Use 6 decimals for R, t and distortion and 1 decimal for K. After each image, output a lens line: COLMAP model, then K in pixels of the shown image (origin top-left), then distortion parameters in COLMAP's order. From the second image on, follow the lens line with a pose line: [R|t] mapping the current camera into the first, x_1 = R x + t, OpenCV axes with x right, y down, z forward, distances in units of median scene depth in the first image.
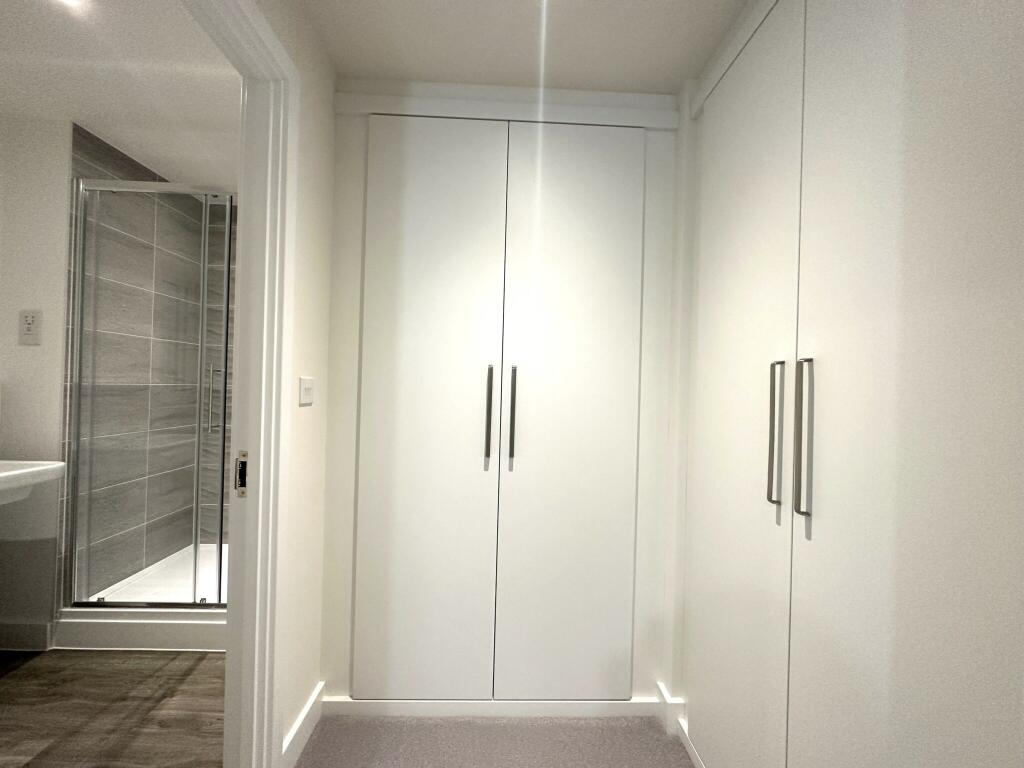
lens RADIAL K [[408.3, 0, 513.6], [0, 408.3, 382.4], [0, 0, 1]] dist [-0.001767, -0.000530]
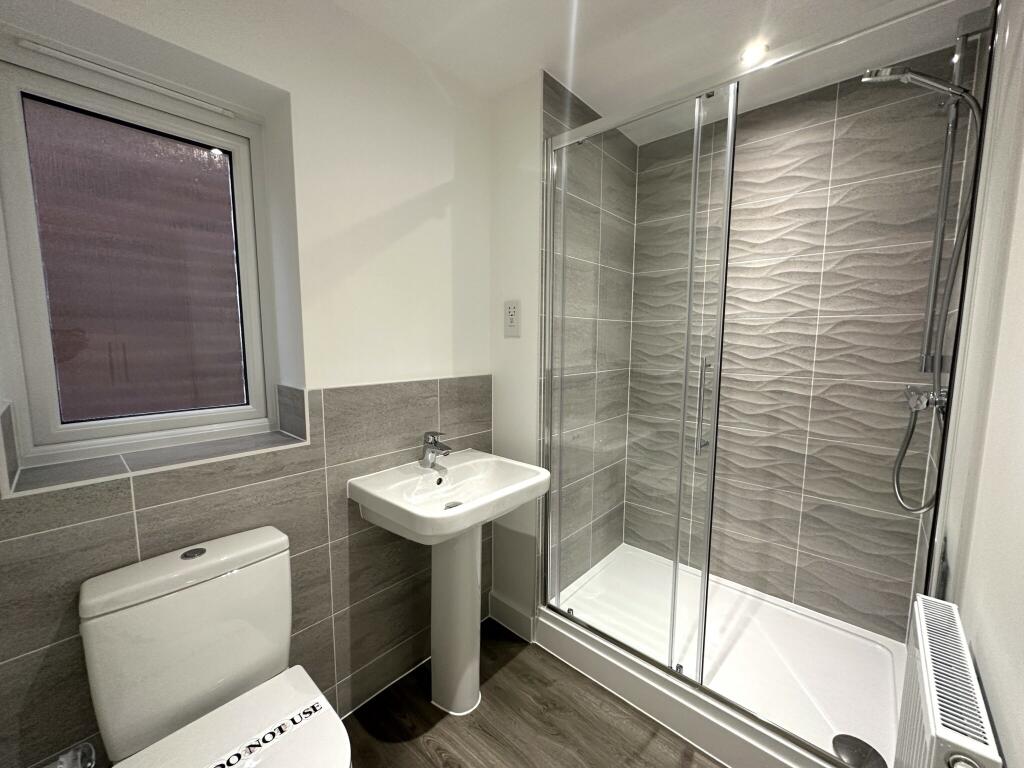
lens RADIAL K [[408.3, 0, 512.3], [0, 408.3, 383.3], [0, 0, 1]] dist [-0.001767, -0.000530]
pose [[0.723233, 0.061384, -0.687870, -0.499265], [0.015812, 0.994309, 0.105355, -0.081494], [0.690423, -0.087073, 0.718147, 0.283963]]
